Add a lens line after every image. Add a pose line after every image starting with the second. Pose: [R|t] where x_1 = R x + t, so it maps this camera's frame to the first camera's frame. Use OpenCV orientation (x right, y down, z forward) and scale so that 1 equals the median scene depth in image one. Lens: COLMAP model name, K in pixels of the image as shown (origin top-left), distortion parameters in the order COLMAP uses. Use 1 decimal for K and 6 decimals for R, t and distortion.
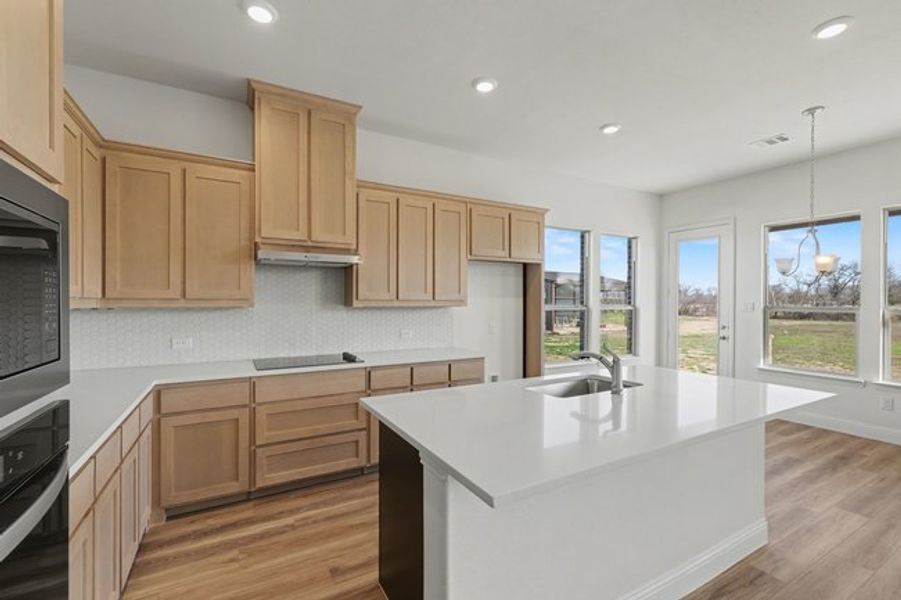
lens RADIAL K [[380.3, 0, 456.7], [0, 380.3, 302.8], [0, 0, 1]] dist [0.016422, -0.000023]
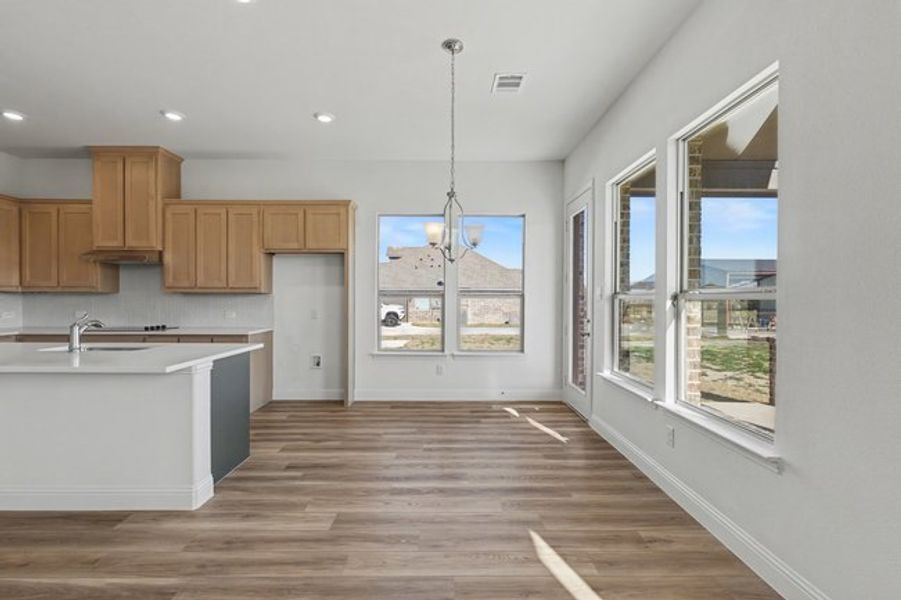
lens RADIAL K [[380.3, 0, 456.7], [0, 380.3, 302.8], [0, 0, 1]] dist [0.016422, -0.000023]
pose [[0.871269, 0.007194, -0.490753, 1.168442], [-0.003954, 0.999963, 0.007638, 0.029932], [0.490790, -0.004714, 0.871265, 0.270052]]
